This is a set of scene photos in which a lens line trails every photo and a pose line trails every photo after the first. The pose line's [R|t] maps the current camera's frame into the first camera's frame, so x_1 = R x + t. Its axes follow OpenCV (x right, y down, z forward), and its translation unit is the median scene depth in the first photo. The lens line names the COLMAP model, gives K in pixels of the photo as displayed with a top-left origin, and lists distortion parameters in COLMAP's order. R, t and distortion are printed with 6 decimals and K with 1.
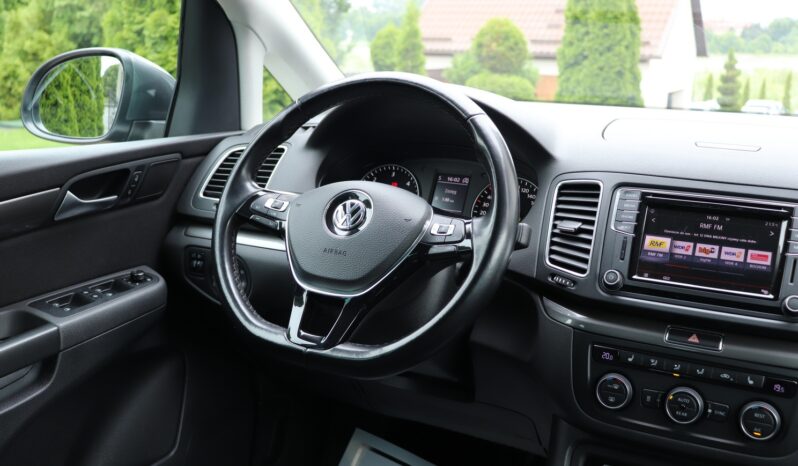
lens RADIAL K [[825.4, 0, 390.3], [0, 825.4, 228.8], [0, 0, 1]] dist [-0.064451, 0.000000]
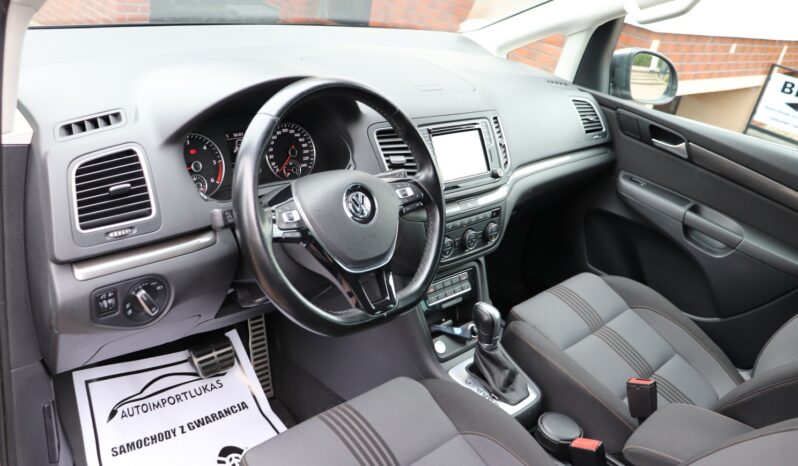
lens RADIAL K [[660.2, 0, 400.0], [0, 660.2, 231.9], [0, 0, 1]] dist [-0.179175, 0.147542]
pose [[0.303776, -0.388346, 0.870004, -0.926667], [0.044463, 0.917941, 0.394218, -0.374360], [-0.951705, -0.081071, 0.296116, 0.650566]]
